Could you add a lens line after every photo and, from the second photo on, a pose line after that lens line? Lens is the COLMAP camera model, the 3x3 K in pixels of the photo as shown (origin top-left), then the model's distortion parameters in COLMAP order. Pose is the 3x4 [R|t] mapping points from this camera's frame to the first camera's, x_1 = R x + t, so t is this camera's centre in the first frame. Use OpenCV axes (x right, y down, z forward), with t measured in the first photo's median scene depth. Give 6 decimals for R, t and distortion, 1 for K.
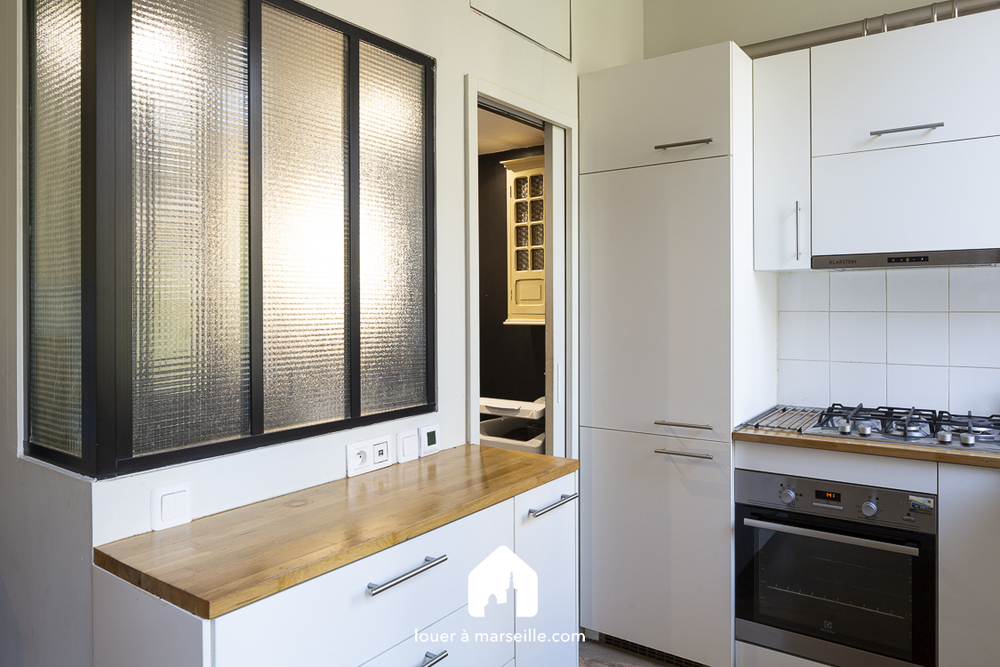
lens RADIAL K [[685.6, 0, 502.5], [0, 685.6, 289.1], [0, 0, 1]] dist [-0.010316, -0.002473]
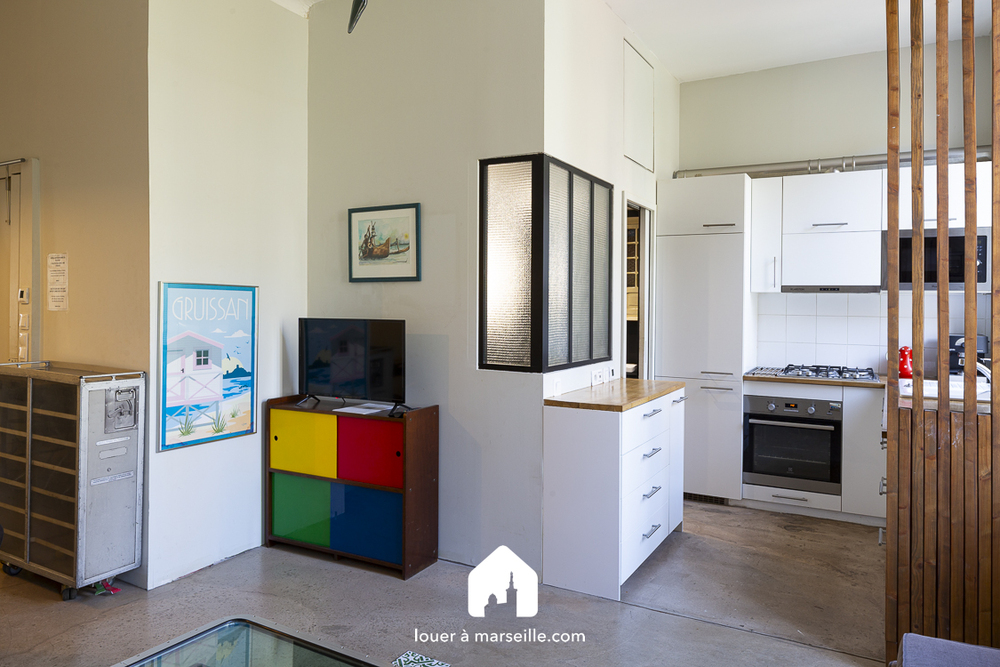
lens RADIAL K [[685.6, 0, 502.5], [0, 685.6, 289.1], [0, 0, 1]] dist [-0.010316, -0.002473]
pose [[0.992183, 0.022094, 0.122822, -0.588688], [-0.021347, 0.999745, -0.007388, -0.008157], [-0.122953, 0.004708, 0.992401, -0.849428]]
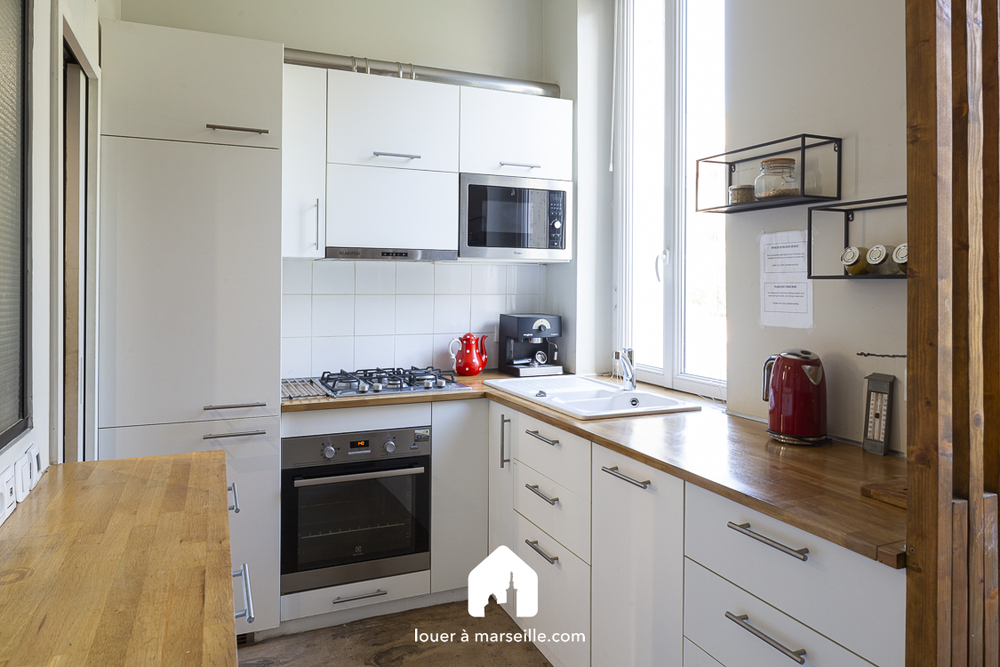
lens RADIAL K [[668.4, 0, 495.0], [0, 668.4, 283.8], [0, 0, 1]] dist [-0.008830, -0.003004]
pose [[0.512606, 0.011526, 0.858547, -0.404010], [-0.020231, 0.999794, -0.001343, 0.011243], [-0.858386, -0.016681, 0.512734, 0.170857]]
